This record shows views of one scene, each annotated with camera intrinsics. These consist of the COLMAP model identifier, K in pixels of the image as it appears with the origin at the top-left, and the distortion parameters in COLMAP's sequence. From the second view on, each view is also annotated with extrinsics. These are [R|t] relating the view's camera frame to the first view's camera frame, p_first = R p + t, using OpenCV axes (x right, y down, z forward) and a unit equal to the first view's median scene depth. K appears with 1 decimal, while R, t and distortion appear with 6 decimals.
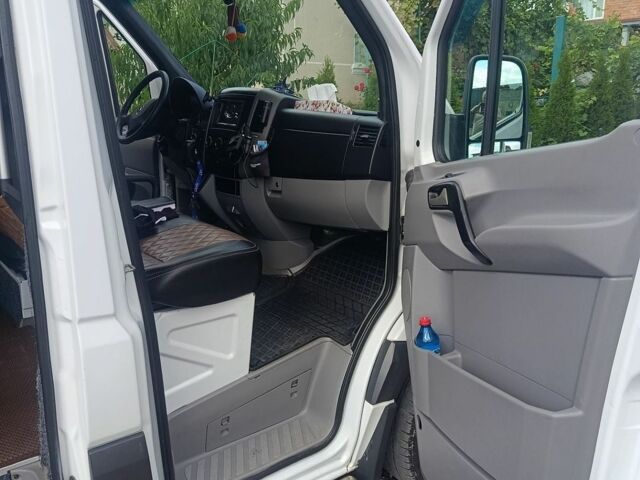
lens RADIAL K [[576.6, 0, 319.4], [0, 576.6, 239.0], [0, 0, 1]] dist [0.010754, -0.048060]
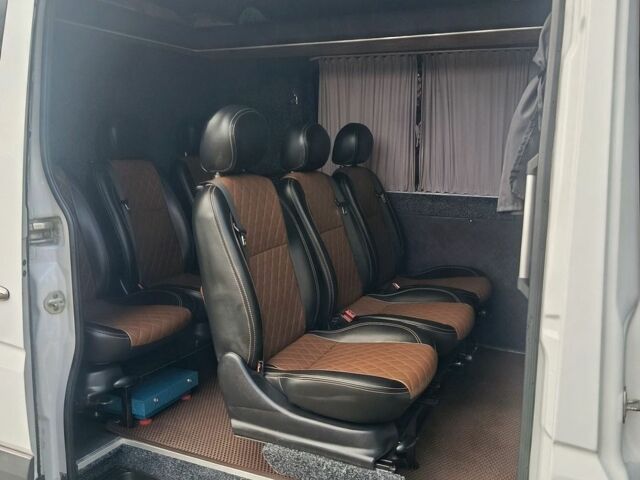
lens RADIAL K [[576.6, 0, 318.4], [0, 576.6, 239.7], [0, 0, 1]] dist [0.010754, -0.048060]
pose [[0.445020, 0.141445, -0.884280, 0.176258], [-0.222778, 0.973891, 0.043664, -0.123796], [0.867368, 0.177567, 0.464912, 0.180529]]
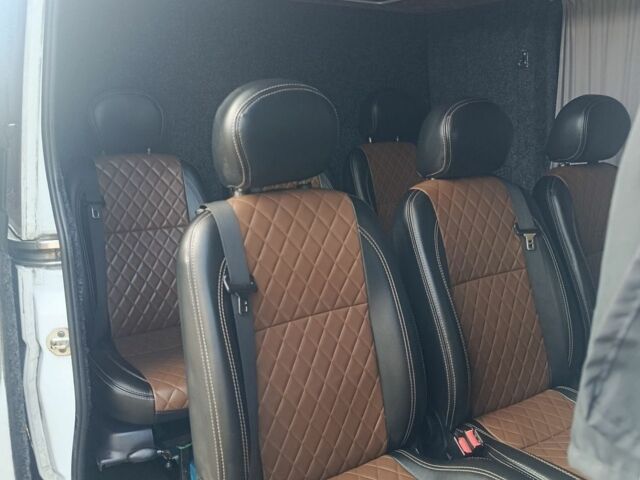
lens RADIAL K [[576.6, 0, 319.4], [0, 576.6, 236.2], [0, 0, 1]] dist [0.010754, -0.048060]
pose [[-0.098761, 0.198878, -0.975035, -0.318816], [-0.237709, 0.946744, 0.217185, -0.315904], [0.966303, 0.253224, -0.046226, 0.763640]]
